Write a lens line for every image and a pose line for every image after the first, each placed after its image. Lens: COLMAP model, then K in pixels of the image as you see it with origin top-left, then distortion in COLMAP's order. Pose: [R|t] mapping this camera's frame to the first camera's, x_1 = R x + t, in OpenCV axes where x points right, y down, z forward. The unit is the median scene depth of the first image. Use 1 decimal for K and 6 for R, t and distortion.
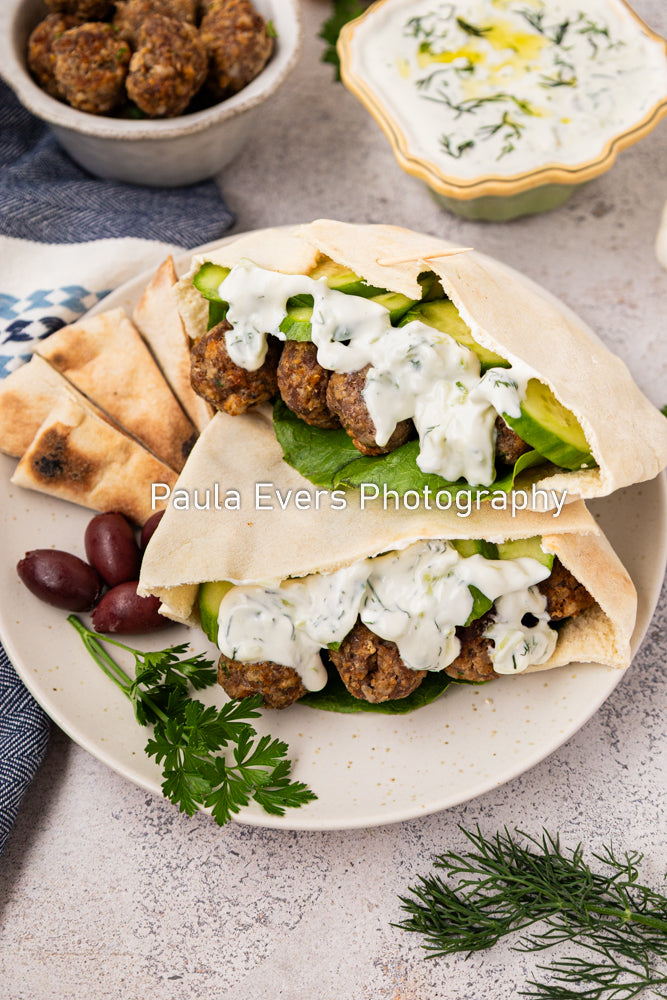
lens RADIAL K [[1378.4, 0, 352.9], [0, 1378.4, 441.4], [0, 0, 1]] dist [0.020349, -0.000711]
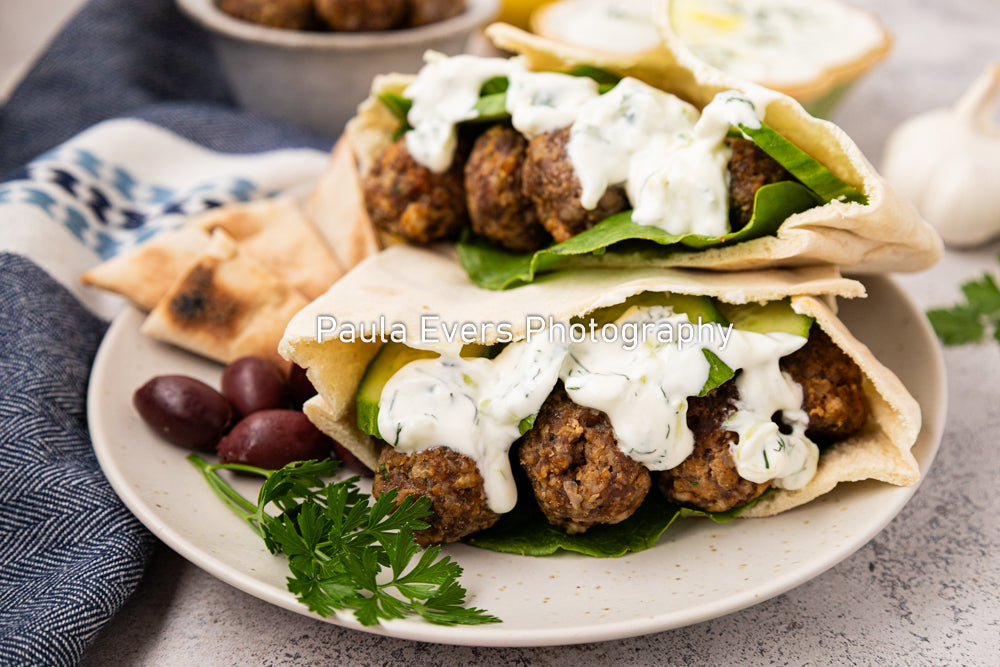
lens RADIAL K [[1302.5, 0, 497.9], [0, 1302.5, 353.6], [0, 0, 1]] dist [0.035135, 0.007810]
pose [[0.999536, 0.017103, -0.025220, -0.012737], [-0.025968, 0.911149, -0.411258, 0.402881], [0.015945, 0.411722, 0.911170, 0.320073]]
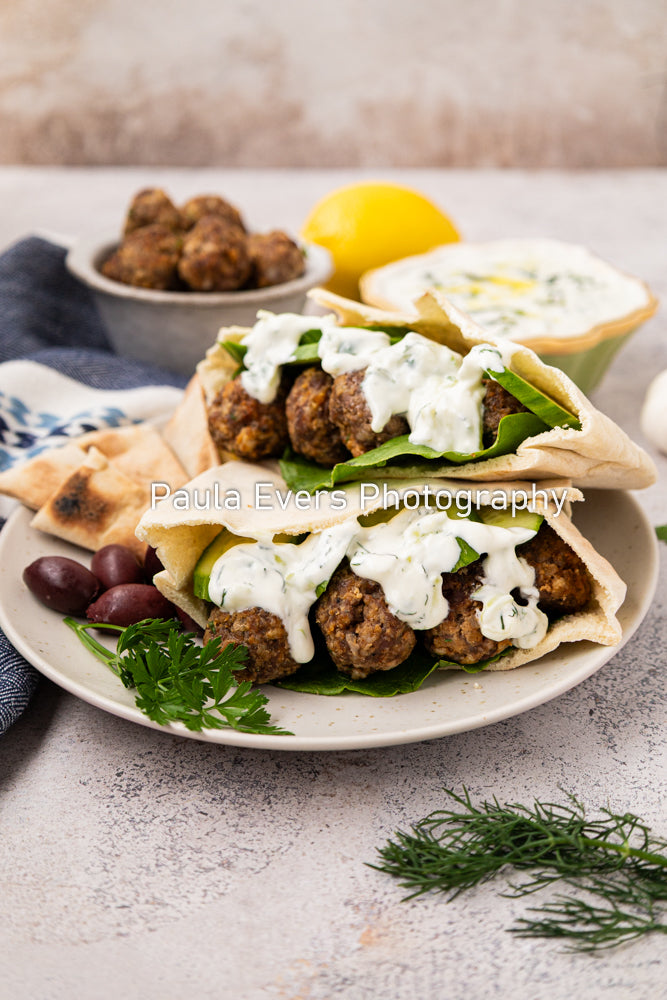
lens RADIAL K [[1327.1, 0, 331.4], [0, 1327.1, 530.1], [0, 0, 1]] dist [0.047531, -0.091126]
pose [[0.997689, 0.032853, -0.059468, 0.048769], [-0.056610, 0.885969, -0.460277, 0.544942], [0.037565, 0.462580, 0.885782, 0.117943]]
